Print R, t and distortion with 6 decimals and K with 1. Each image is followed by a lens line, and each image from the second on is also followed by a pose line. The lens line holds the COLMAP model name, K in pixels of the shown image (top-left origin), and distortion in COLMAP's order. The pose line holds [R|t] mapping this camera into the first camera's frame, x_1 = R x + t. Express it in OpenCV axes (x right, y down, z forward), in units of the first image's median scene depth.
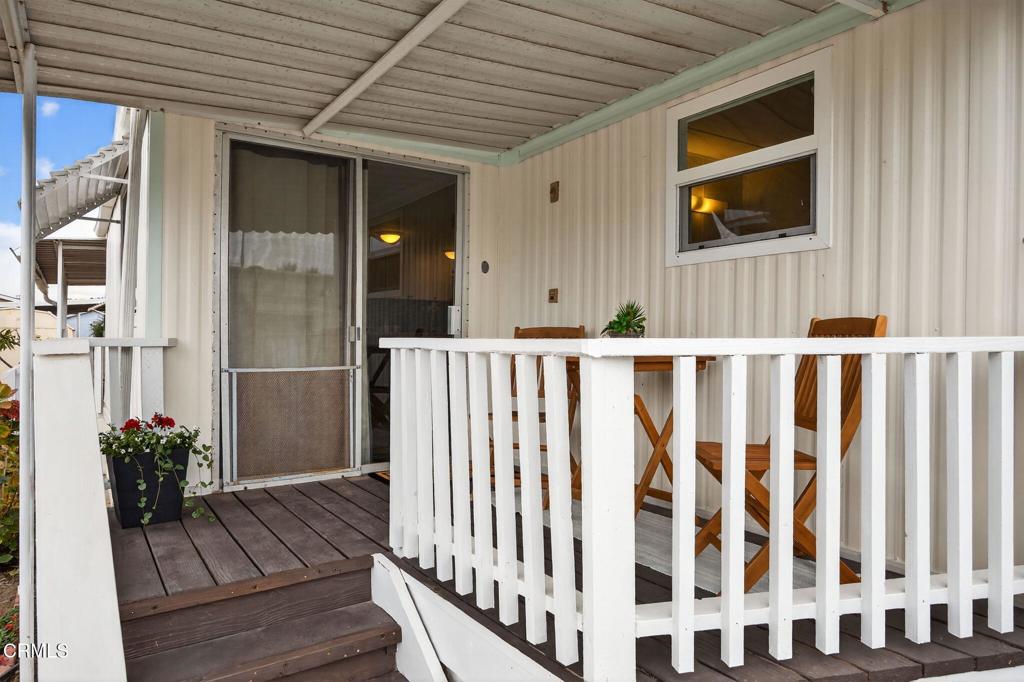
lens RADIAL K [[653.7, 0, 507.6], [0, 653.7, 331.8], [0, 0, 1]] dist [-0.001082, 0.000862]
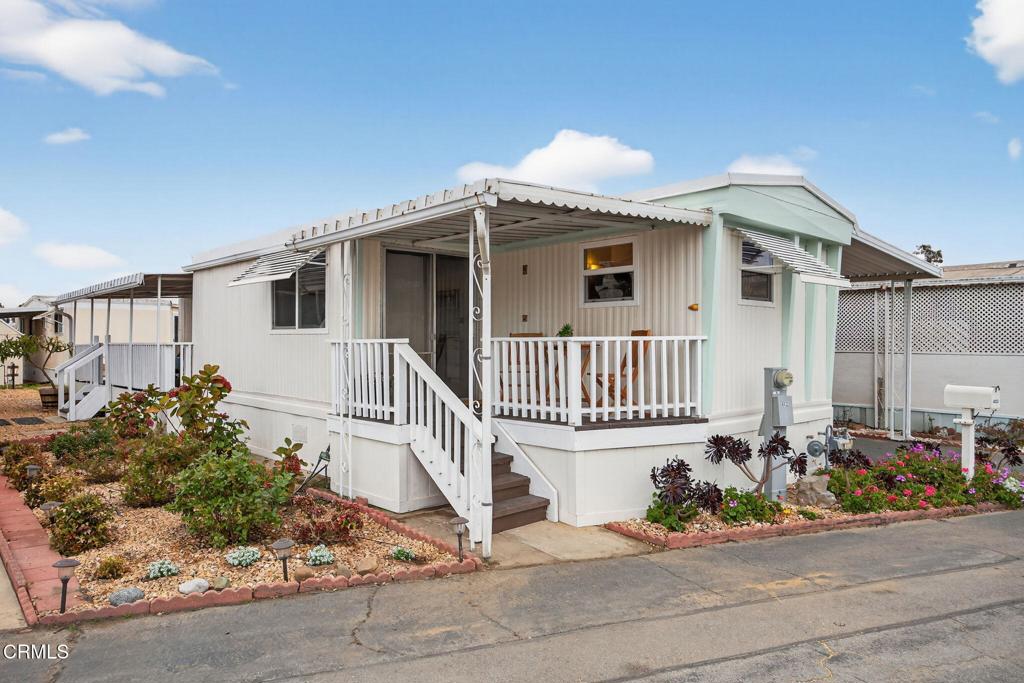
lens RADIAL K [[653.7, 0, 507.6], [0, 653.7, 332.3], [0, 0, 1]] dist [-0.001082, 0.000862]
pose [[0.984622, -0.009572, 0.174433, -0.555716], [0.009960, 0.999949, -0.001350, -0.010178], [-0.174412, 0.003066, 0.984668, -1.674497]]
